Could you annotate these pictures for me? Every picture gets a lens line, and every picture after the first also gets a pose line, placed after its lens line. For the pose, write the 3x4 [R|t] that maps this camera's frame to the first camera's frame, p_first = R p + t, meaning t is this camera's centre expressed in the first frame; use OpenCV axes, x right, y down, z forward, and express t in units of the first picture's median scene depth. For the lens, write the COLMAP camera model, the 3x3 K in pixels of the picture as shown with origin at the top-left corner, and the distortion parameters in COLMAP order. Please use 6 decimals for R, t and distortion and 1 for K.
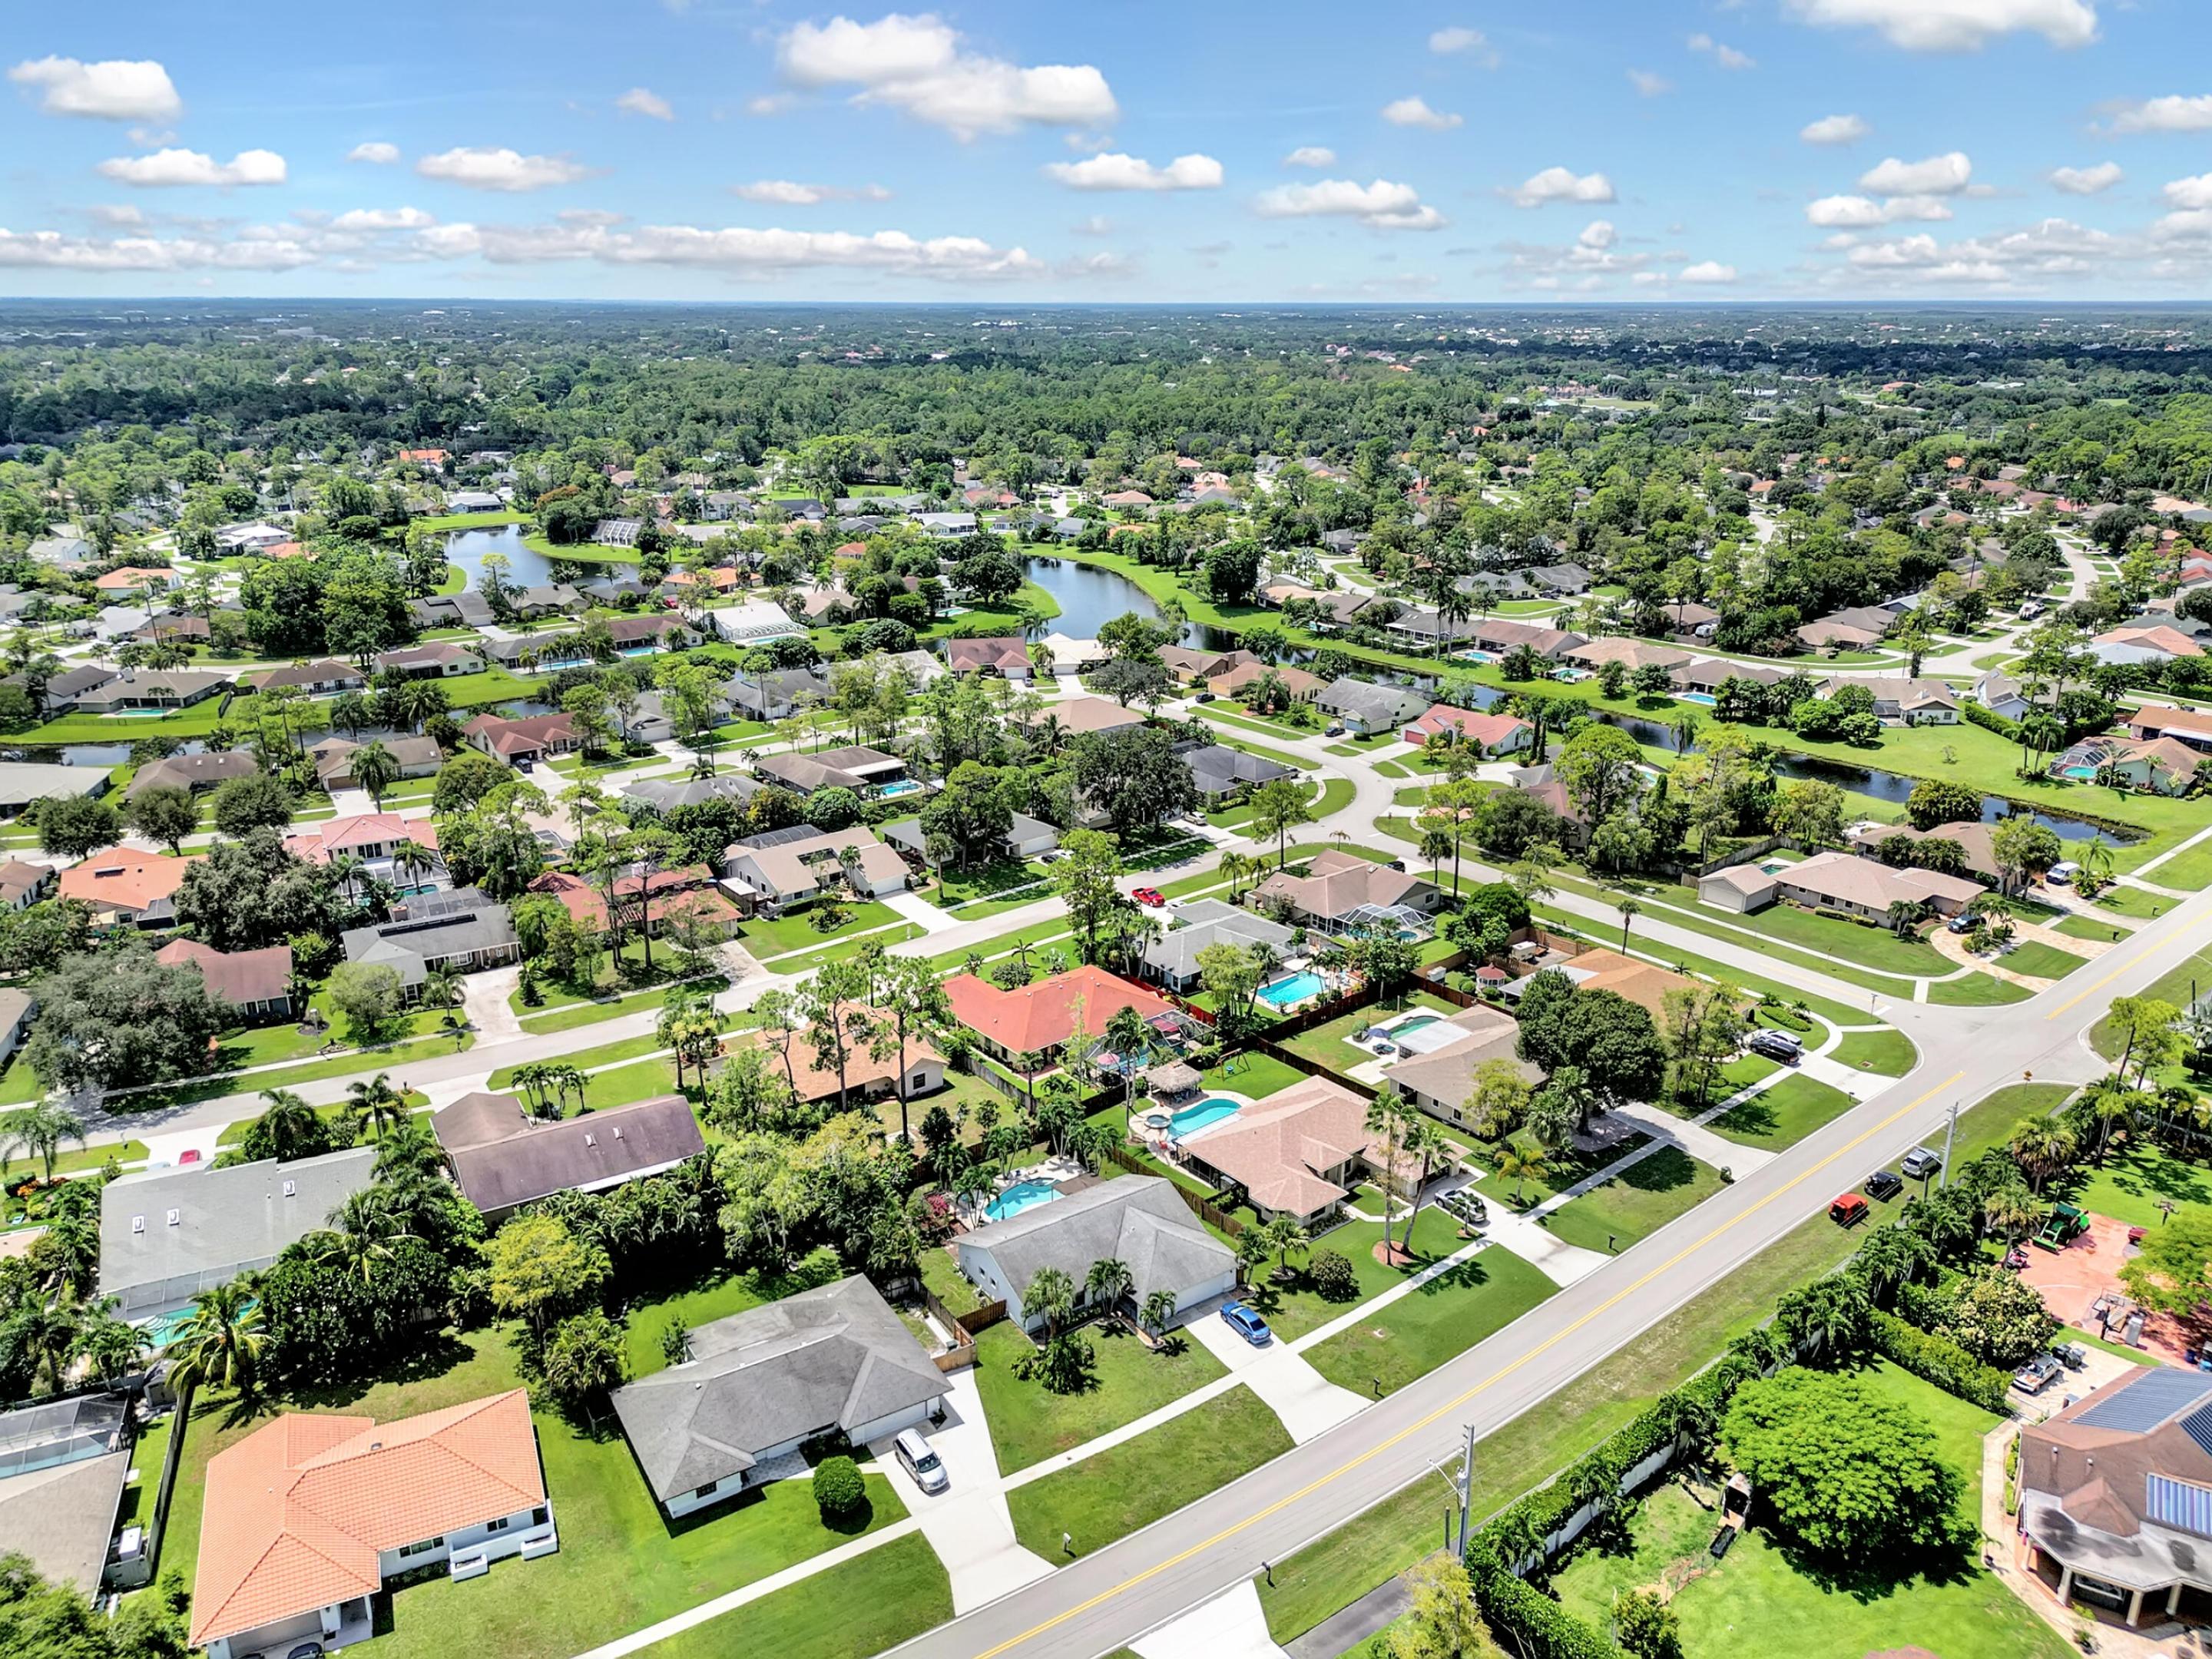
lens RADIAL K [[1563.1, 0, 1106.0], [0, 1563.1, 829.5], [0, 0, 1]] dist [0.068204, -0.000892]
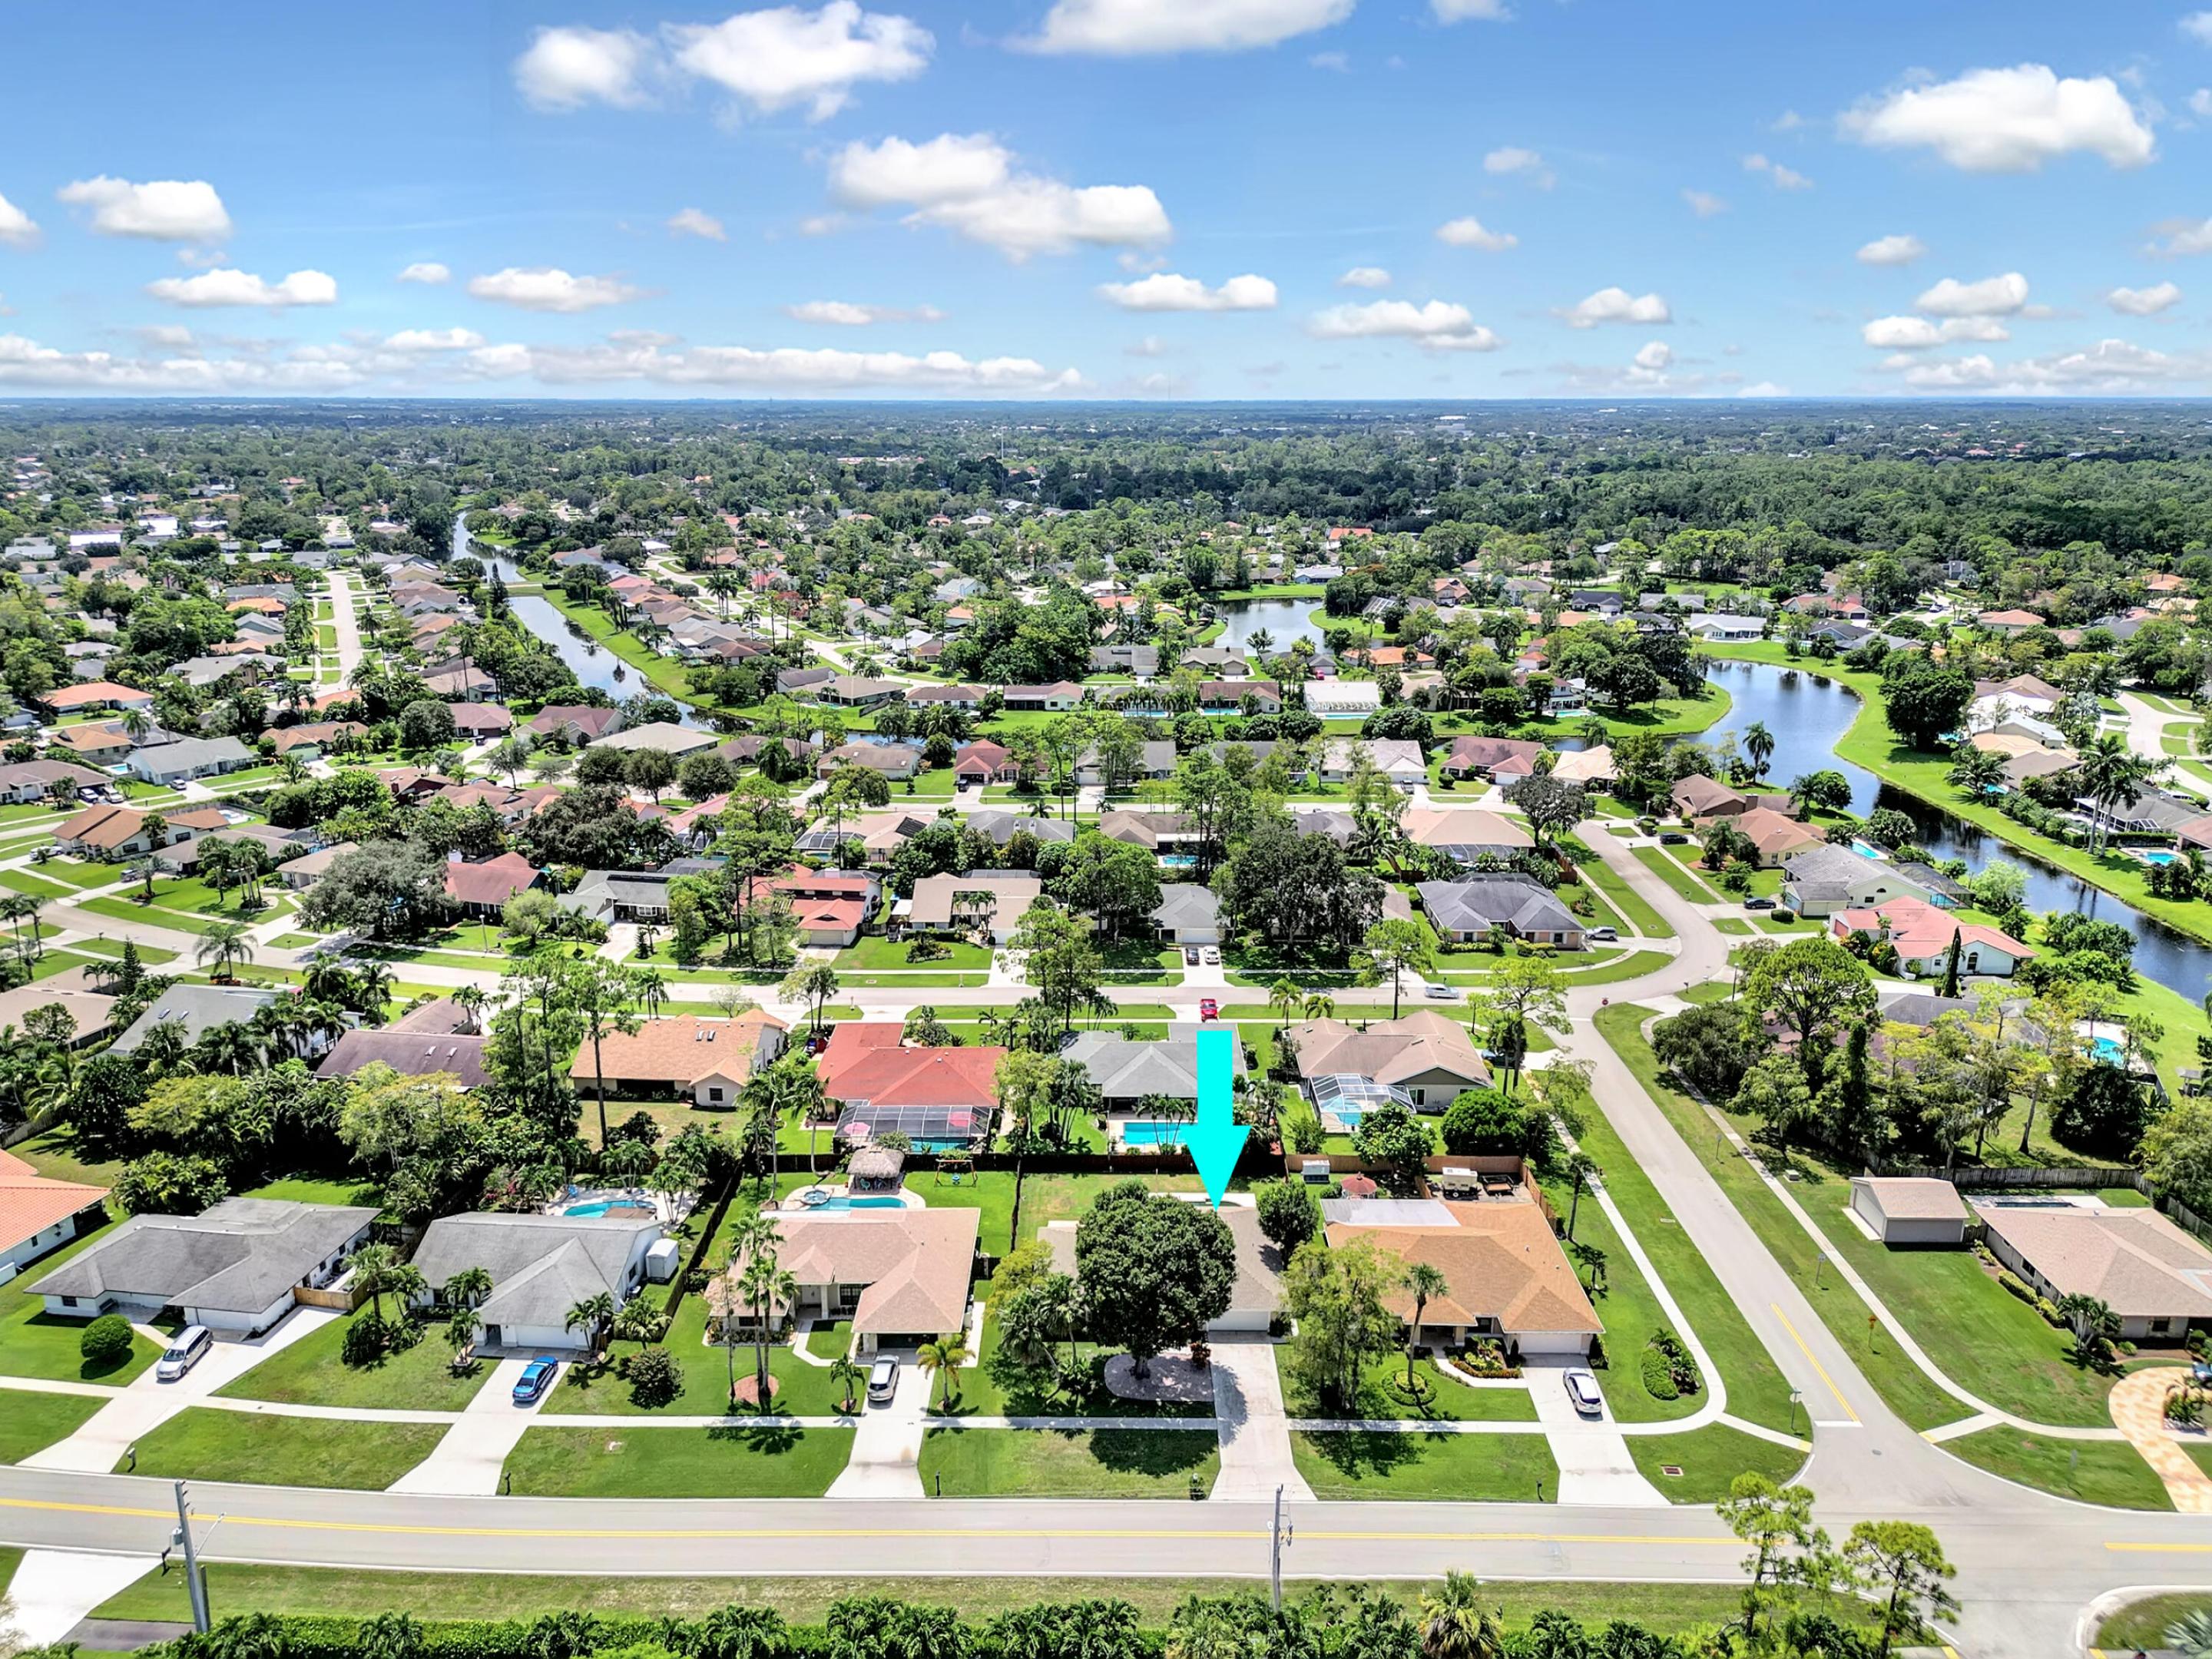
lens RADIAL K [[1561.0, 0, 1106.0], [0, 1561.0, 829.5], [0, 0, 1]] dist [0.036476, -0.002535]
pose [[0.765374, 0.169486, -0.620868, 0.763625], [-0.203557, 0.978928, 0.016295, -0.090914], [0.610547, 0.113910, 0.783746, 0.346301]]
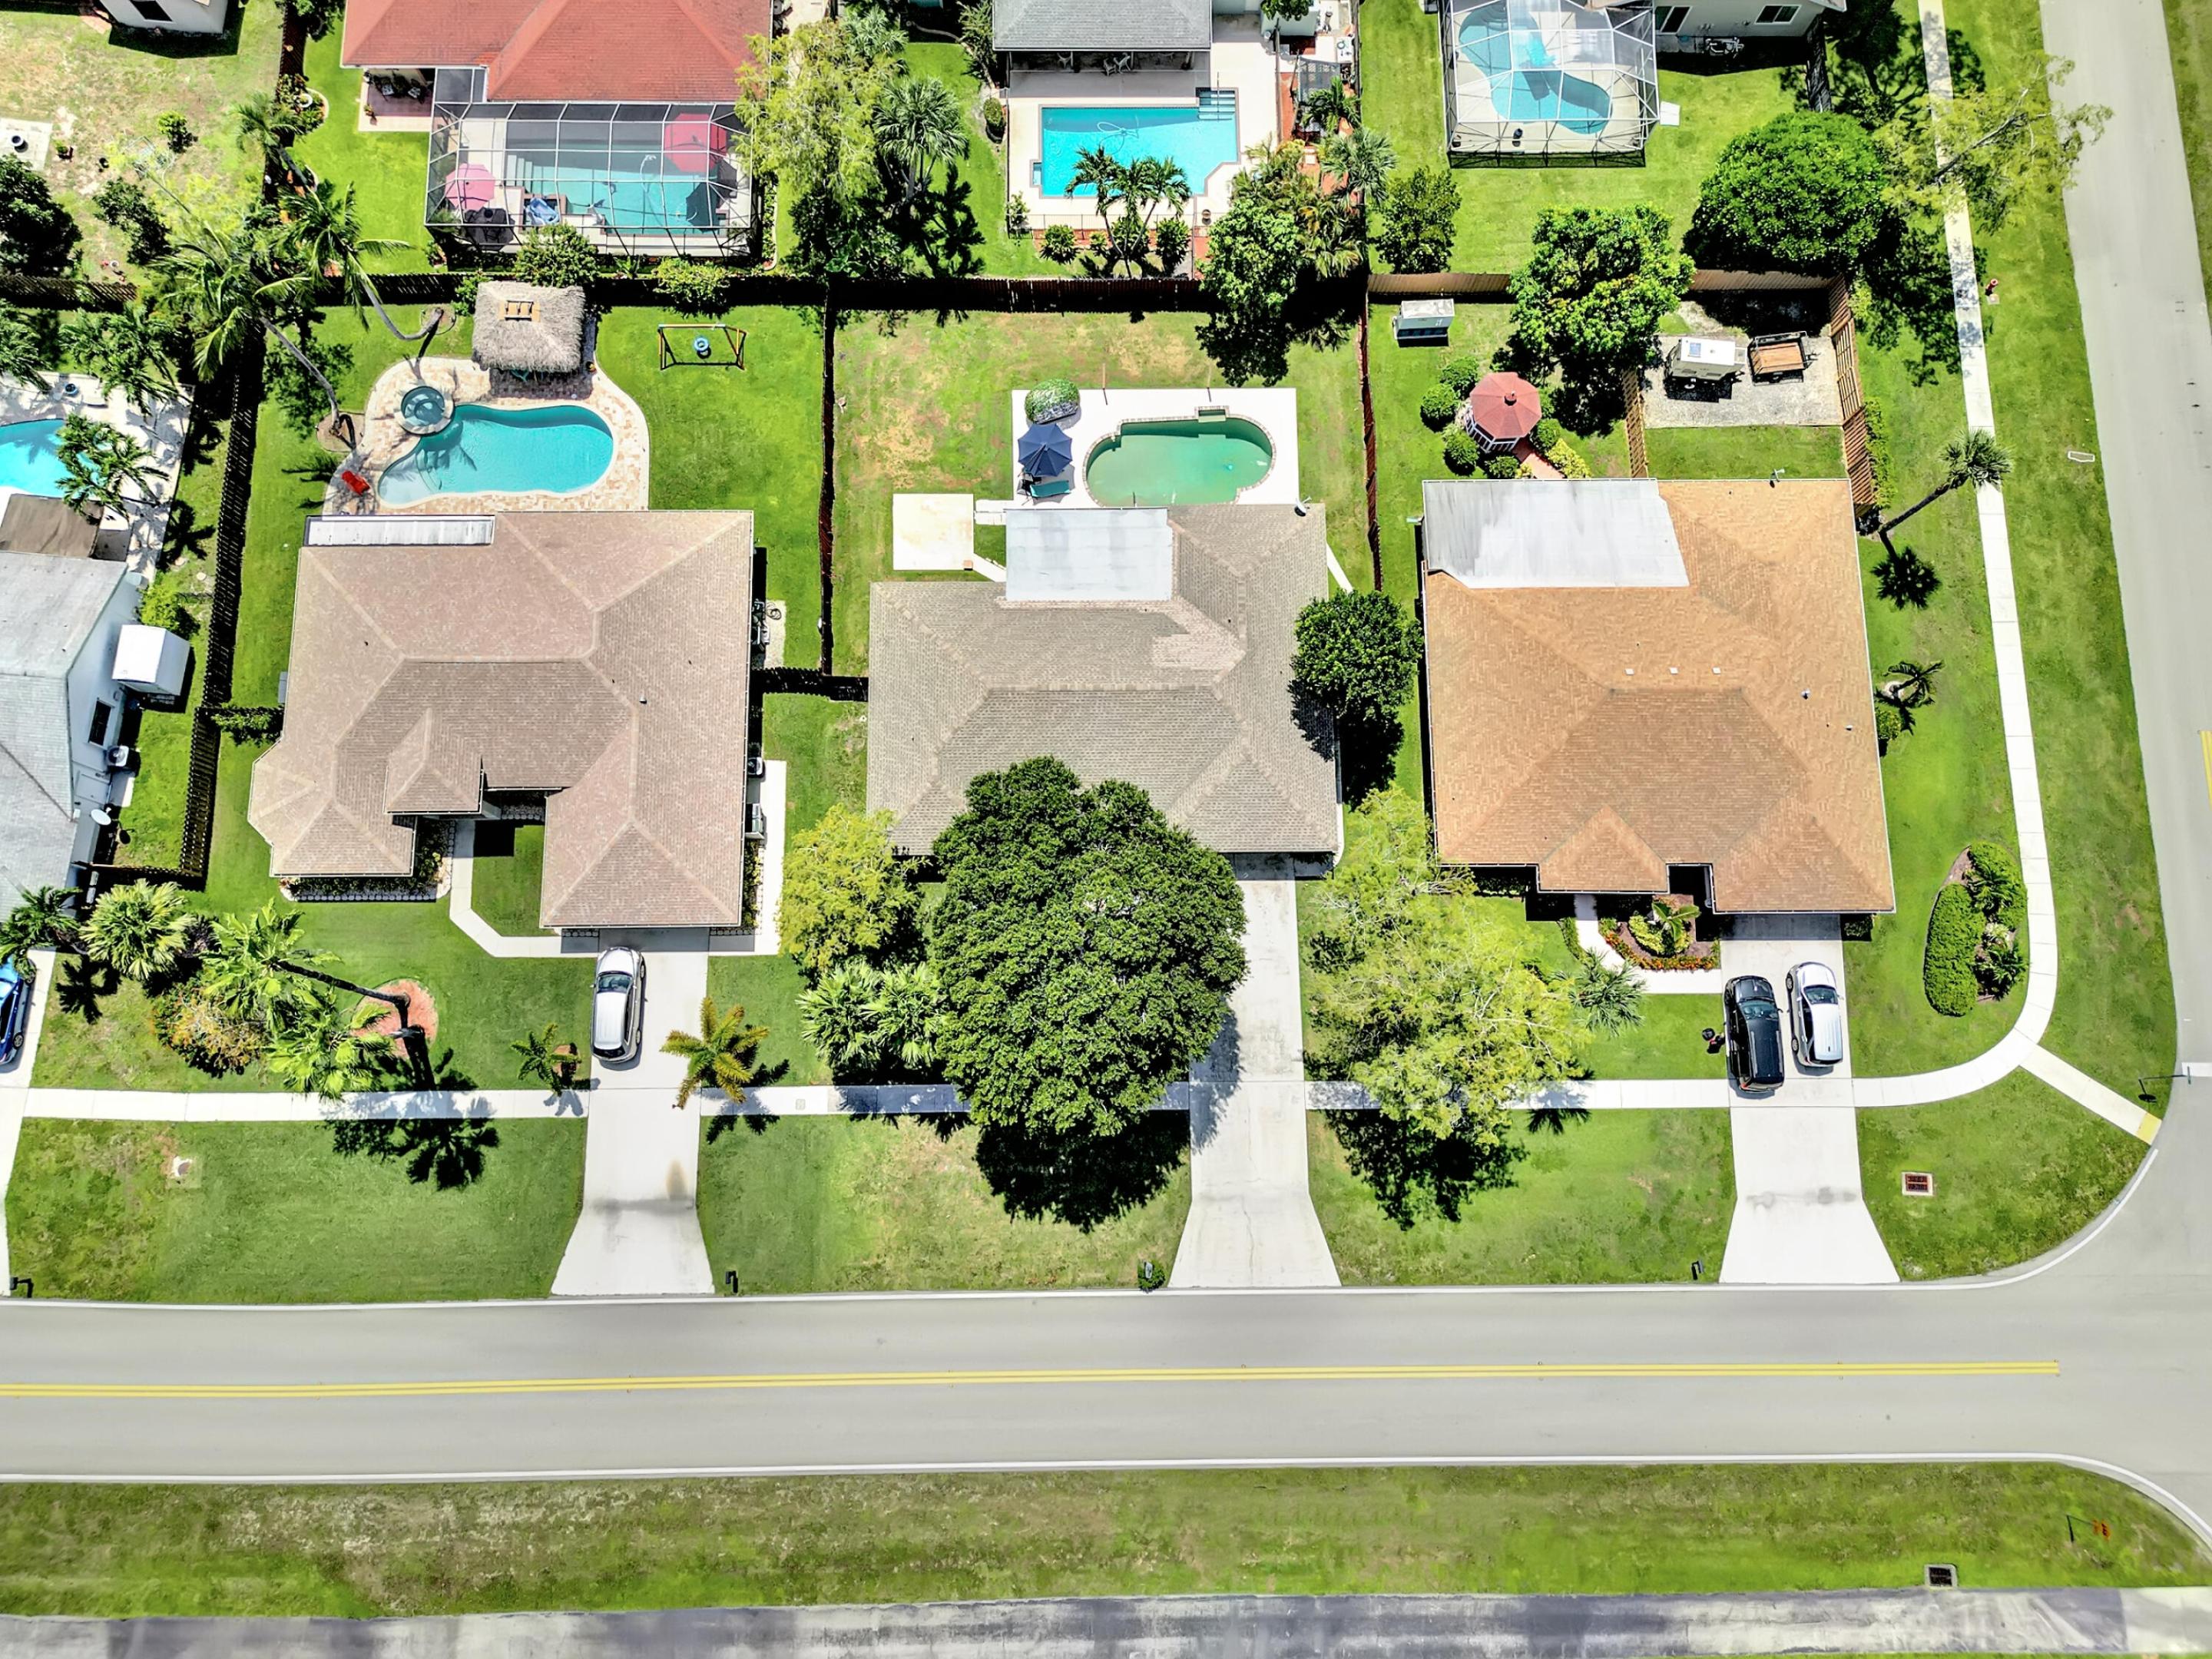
lens RADIAL K [[1527.6, 0, 1106.0], [0, 1527.6, 829.5], [0, 0, 1]] dist [0.067361, -0.079194]
pose [[0.772371, 0.626165, -0.106580, 0.344227], [-0.215040, 0.415671, 0.883728, -0.235883], [0.597662, -0.659647, 0.455703, 0.862592]]
